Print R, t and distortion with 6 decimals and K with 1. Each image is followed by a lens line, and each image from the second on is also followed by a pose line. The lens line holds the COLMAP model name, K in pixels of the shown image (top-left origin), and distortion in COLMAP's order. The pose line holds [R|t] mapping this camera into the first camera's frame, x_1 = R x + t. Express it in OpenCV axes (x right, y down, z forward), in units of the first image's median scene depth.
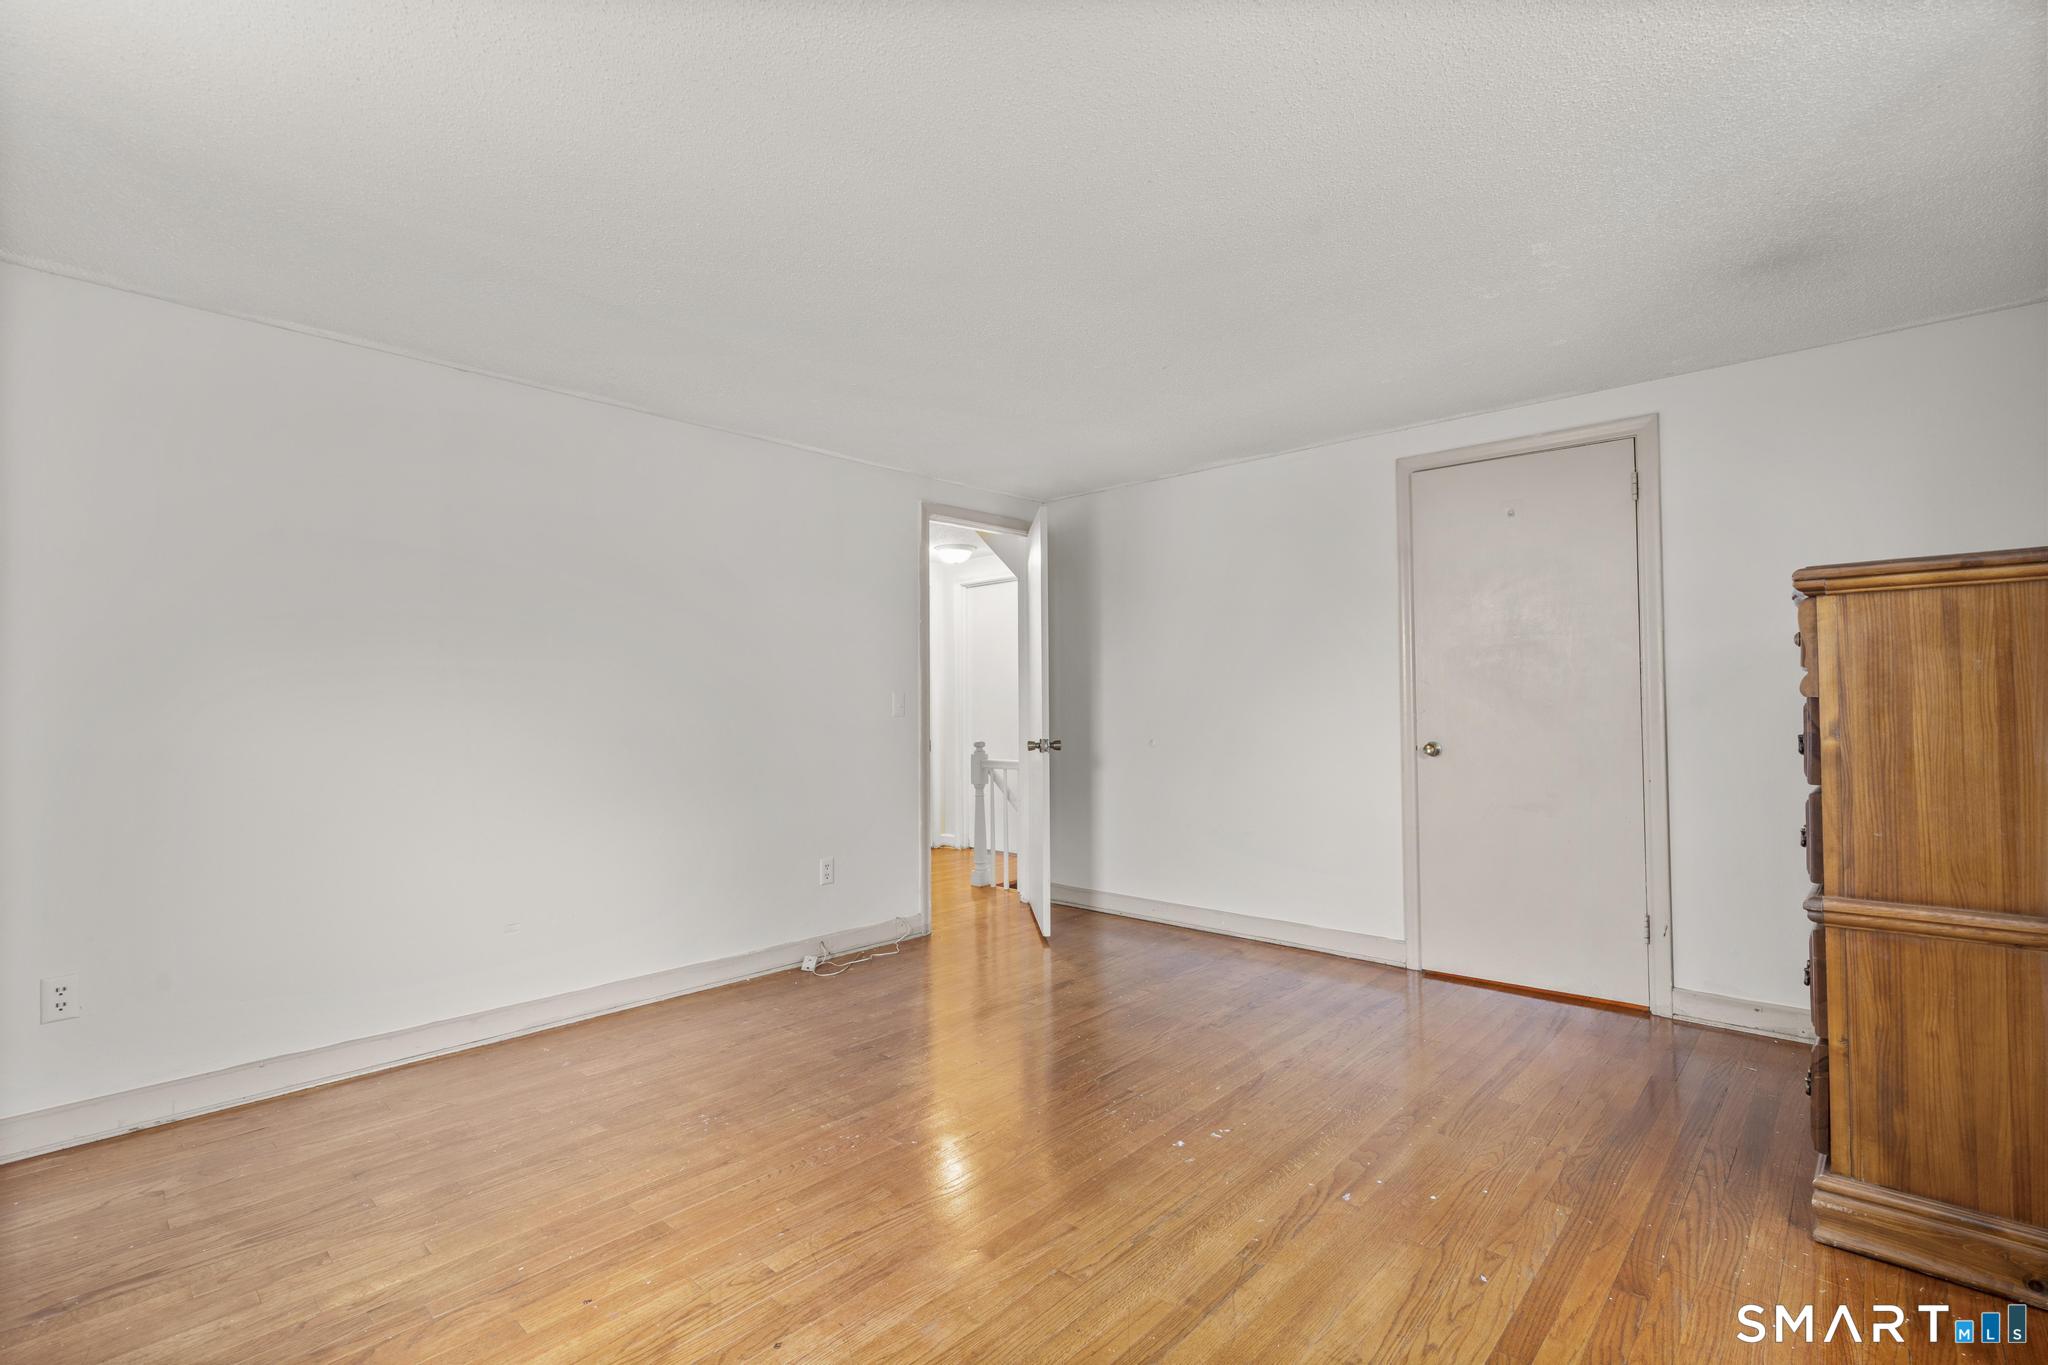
lens RADIAL K [[919.7, 0, 1019.2], [0, 919.7, 683.8], [0, 0, 1]] dist [0.002861, 0.000297]
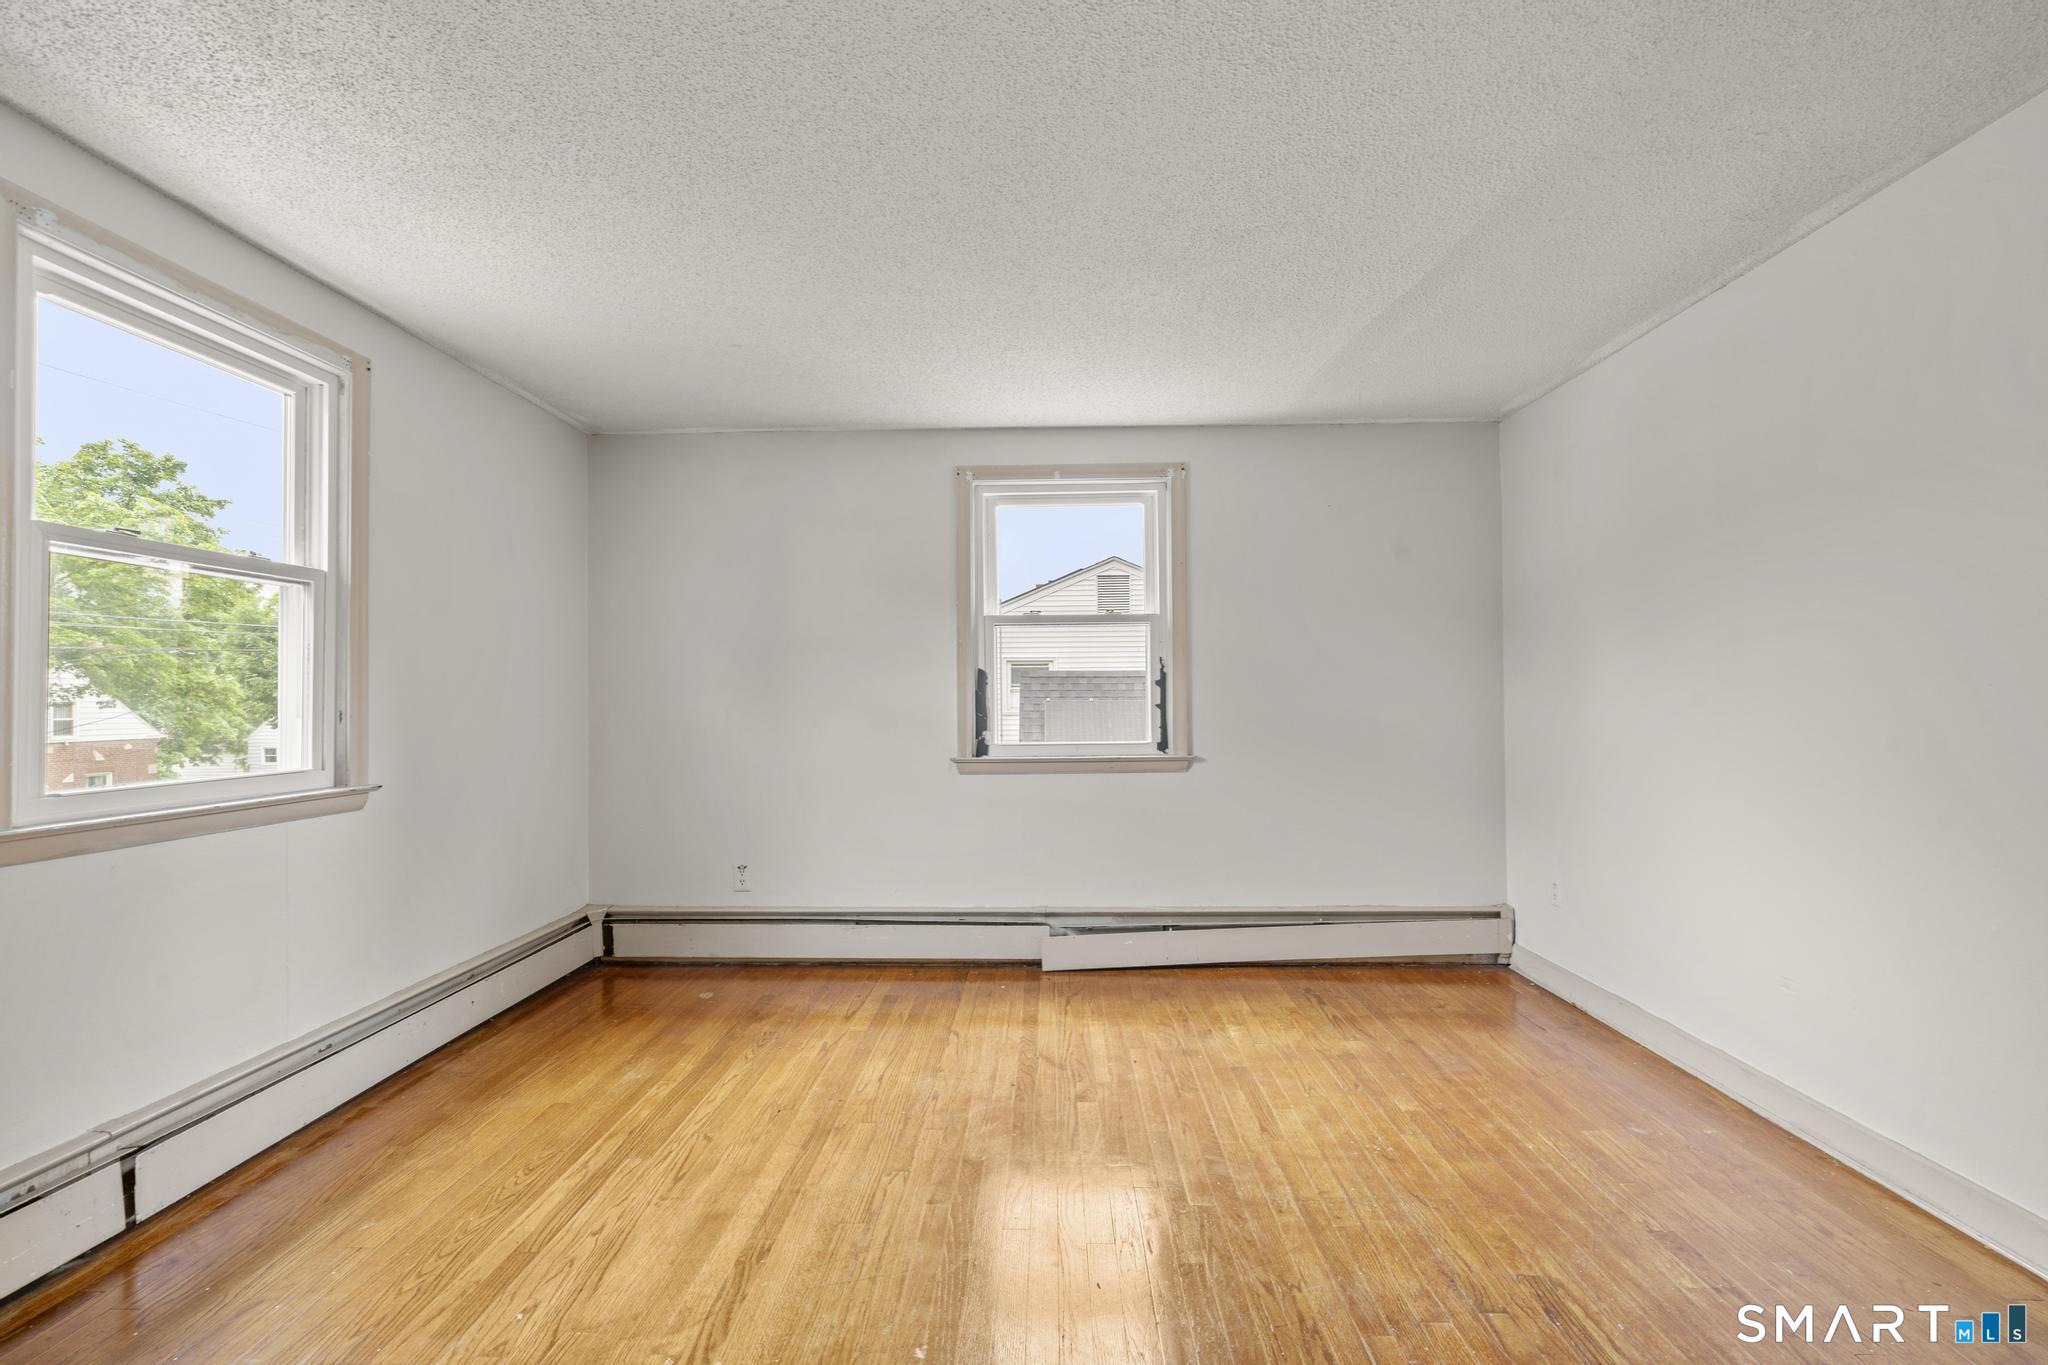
lens RADIAL K [[919.7, 0, 1019.2], [0, 919.7, 680.9], [0, 0, 1]] dist [0.002861, 0.000297]
pose [[-0.753990, -0.000566, -0.656886, 0.683811], [0.029422, 0.998967, -0.034632, 0.043026], [0.656227, -0.045439, -0.753194, 1.918373]]
